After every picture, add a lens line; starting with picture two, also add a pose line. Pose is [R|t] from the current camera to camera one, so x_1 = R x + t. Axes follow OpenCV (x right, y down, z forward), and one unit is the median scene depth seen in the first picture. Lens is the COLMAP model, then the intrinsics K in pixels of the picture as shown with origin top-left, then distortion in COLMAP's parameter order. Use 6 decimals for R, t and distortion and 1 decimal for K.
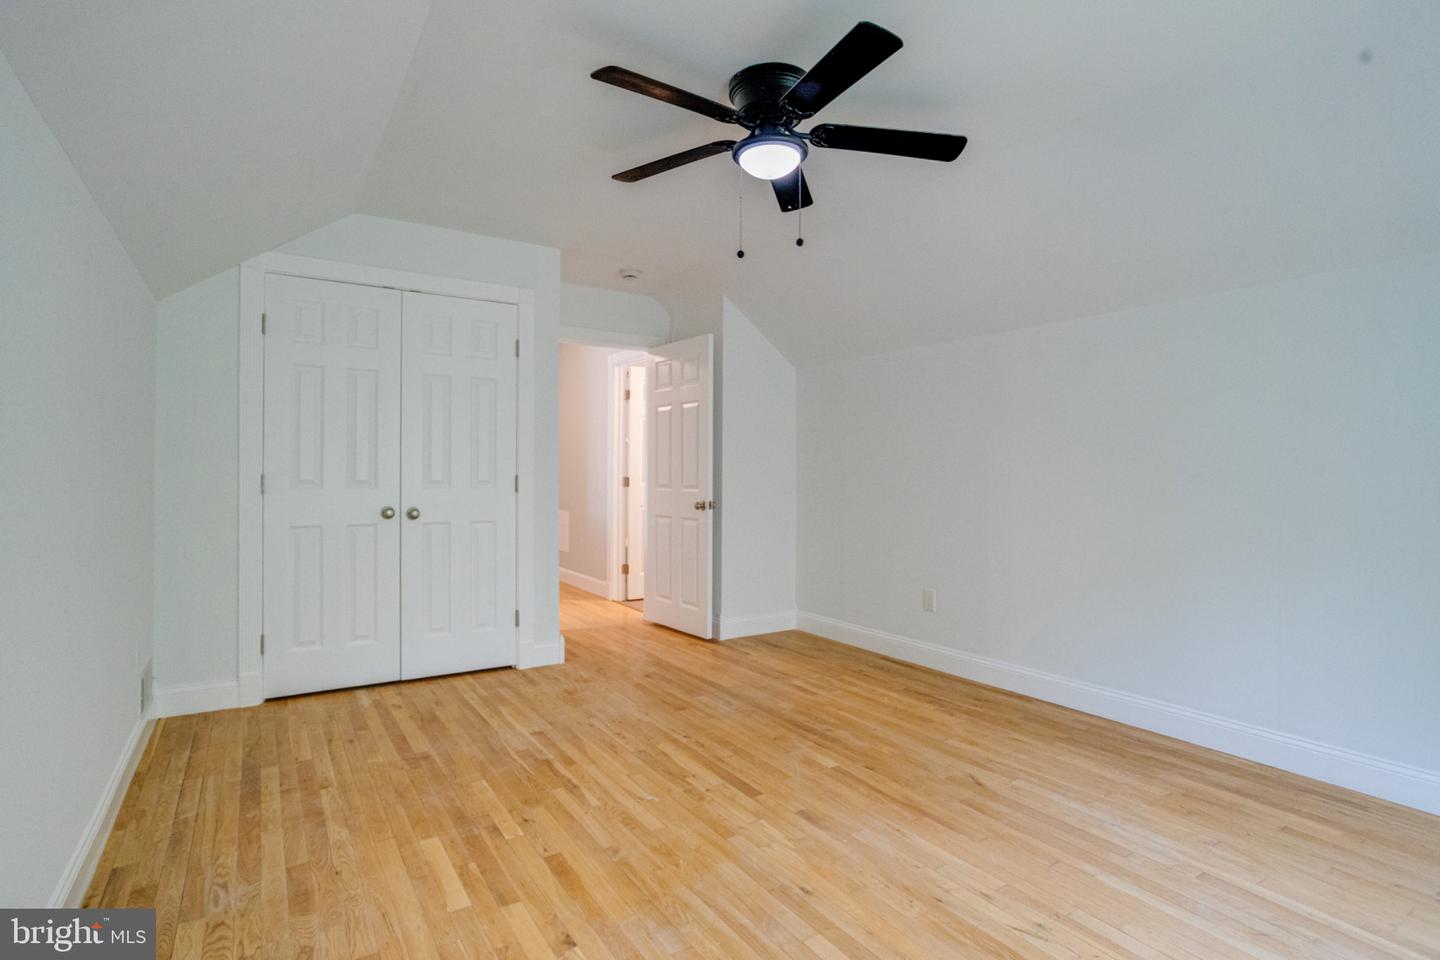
lens RADIAL K [[698.3, 0, 718.6], [0, 698.3, 479.1], [0, 0, 1]] dist [-0.012167, 0.007762]
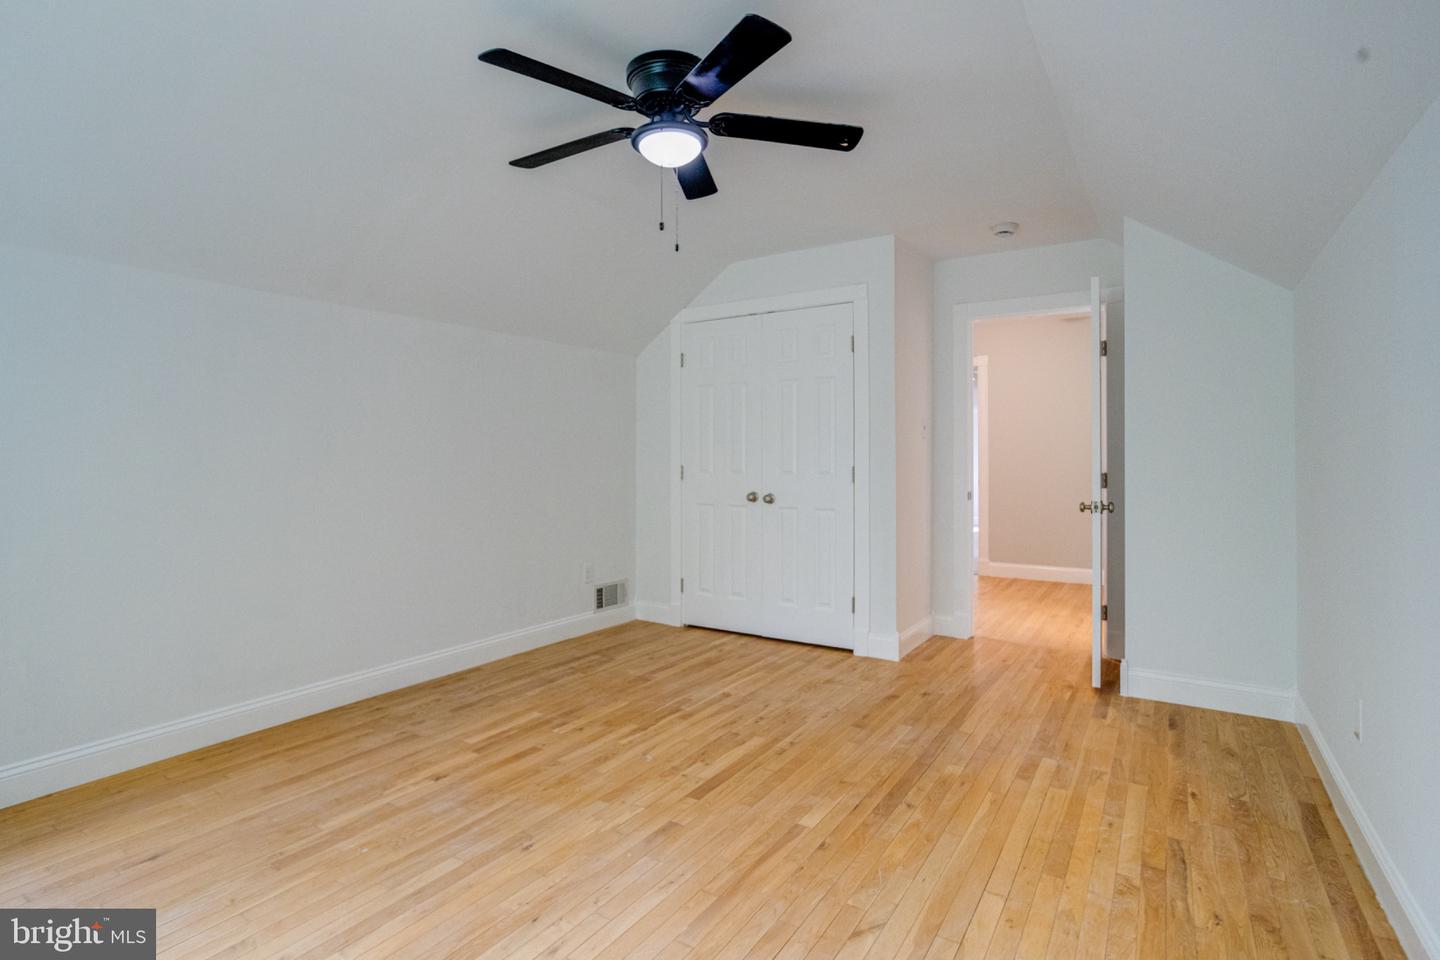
lens RADIAL K [[698.3, 0, 681.6], [0, 698.3, 463.6], [0, 0, 1]] dist [-0.012167, 0.007762]
pose [[0.385117, -0.012662, -0.922781, 0.771993], [0.005336, 0.999920, -0.011493, 0.001737], [0.922852, -0.000498, 0.385154, 0.501580]]
